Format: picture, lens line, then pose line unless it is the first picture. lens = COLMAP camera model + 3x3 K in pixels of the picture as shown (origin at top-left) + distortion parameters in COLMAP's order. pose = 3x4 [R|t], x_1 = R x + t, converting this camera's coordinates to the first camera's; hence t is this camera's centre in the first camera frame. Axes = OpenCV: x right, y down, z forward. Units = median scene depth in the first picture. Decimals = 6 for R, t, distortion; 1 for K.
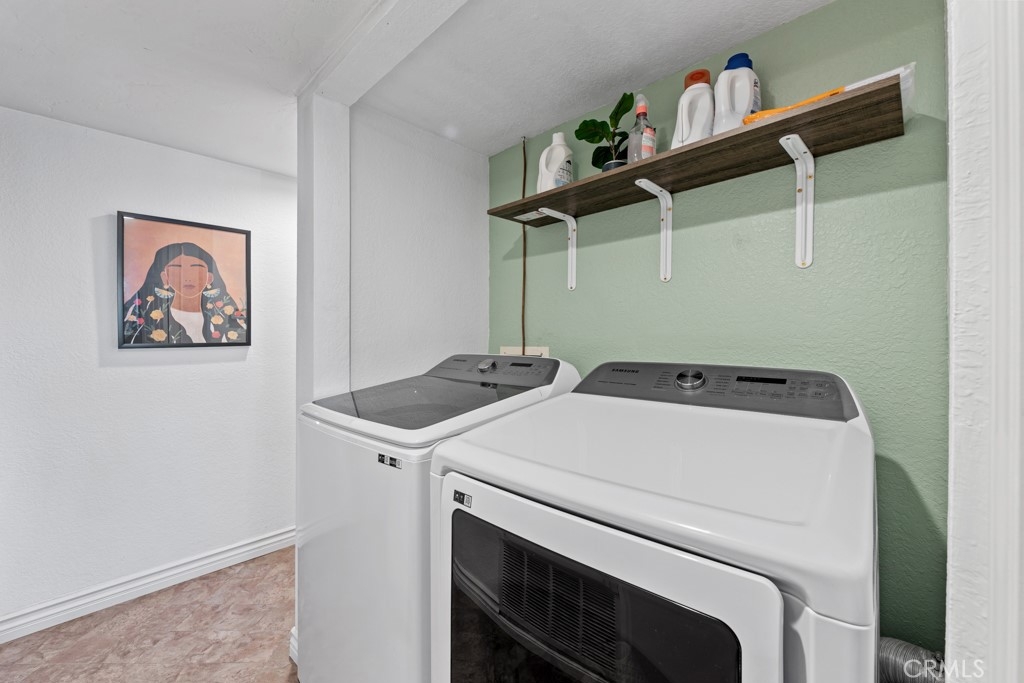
lens RADIAL K [[404.6, 0, 512.4], [0, 404.6, 334.6], [0, 0, 1]] dist [-0.002424, -0.000523]
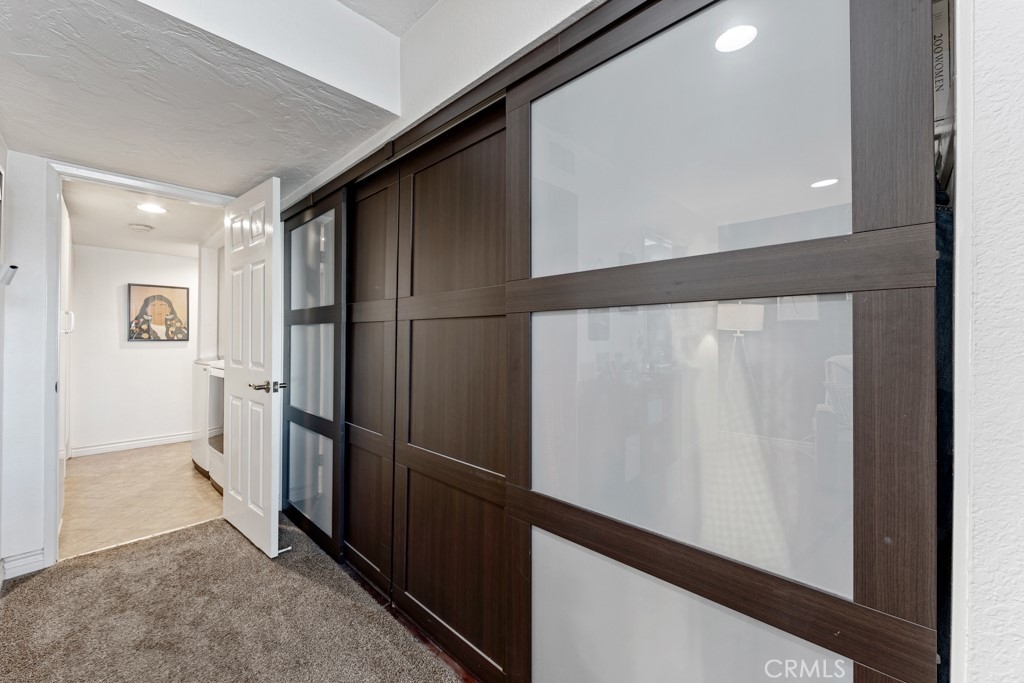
lens RADIAL K [[404.6, 0, 518.4], [0, 404.6, 336.2], [0, 0, 1]] dist [-0.002424, -0.000523]
pose [[0.999817, 0.012024, -0.014905, 1.227821], [-0.012060, 0.999925, -0.002320, -0.014945], [0.014875, 0.002499, 0.999886, -1.211479]]
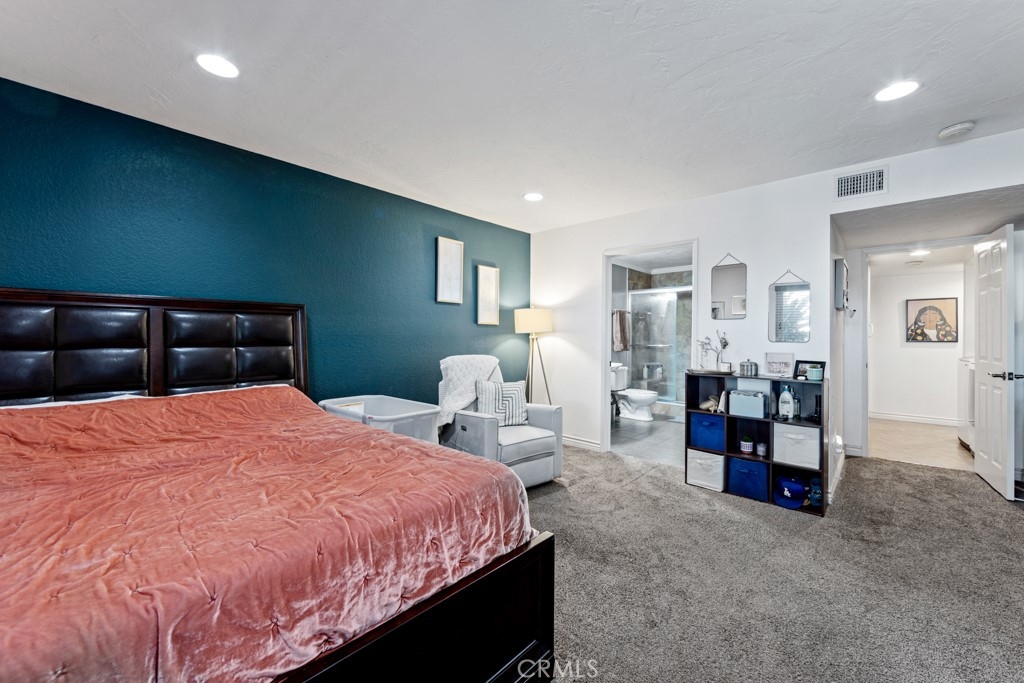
lens RADIAL K [[404.6, 0, 509.4], [0, 404.6, 333.6], [0, 0, 1]] dist [-0.002424, -0.000523]
pose [[0.003570, 0.002082, -0.999991, 2.024876], [-0.001021, 0.999997, 0.002078, -0.031834], [0.999993, 0.001014, 0.003572, -1.976091]]
